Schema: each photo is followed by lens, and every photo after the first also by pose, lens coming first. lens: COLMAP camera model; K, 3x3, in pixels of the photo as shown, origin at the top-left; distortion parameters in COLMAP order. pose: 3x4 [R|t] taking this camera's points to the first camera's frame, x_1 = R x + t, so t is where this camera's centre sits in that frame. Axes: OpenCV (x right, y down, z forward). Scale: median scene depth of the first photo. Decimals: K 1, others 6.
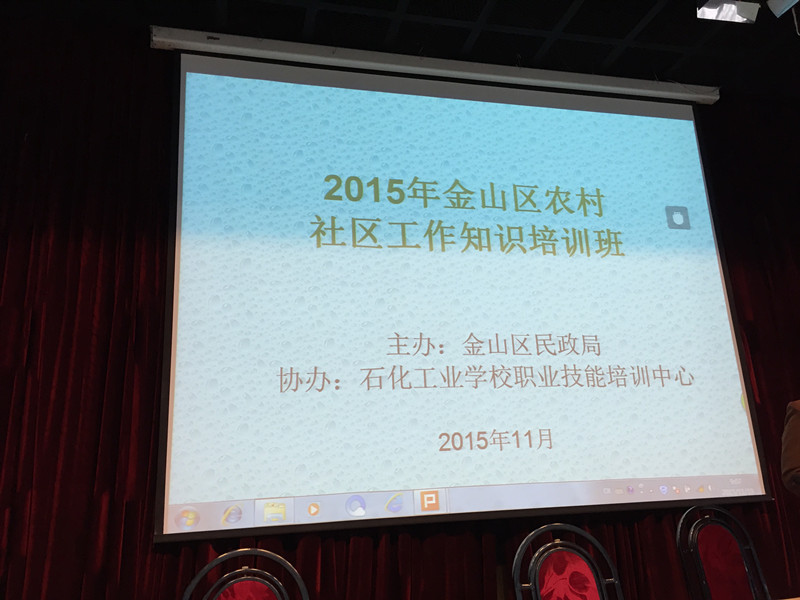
lens RADIAL K [[674.8, 0, 400.0], [0, 674.8, 300.0], [0, 0, 1]] dist [0.068588, -0.077326]
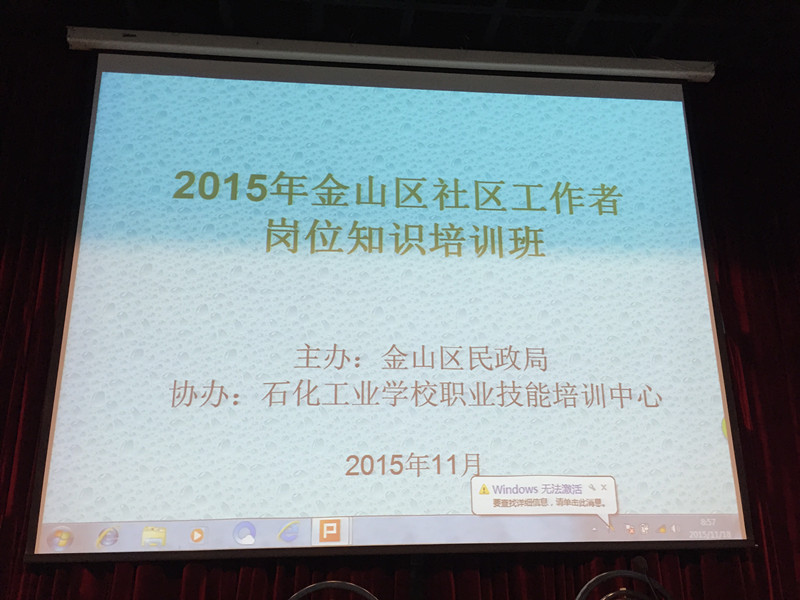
lens RADIAL K [[707.5, 0, 400.0], [0, 707.5, 300.0], [0, 0, 1]] dist [0.079254, -0.118304]
pose [[0.989617, -0.003005, -0.143699, 0.261479], [0.000780, 0.999879, -0.015542, 0.004324], [0.143728, 0.015268, 0.989499, 0.068875]]
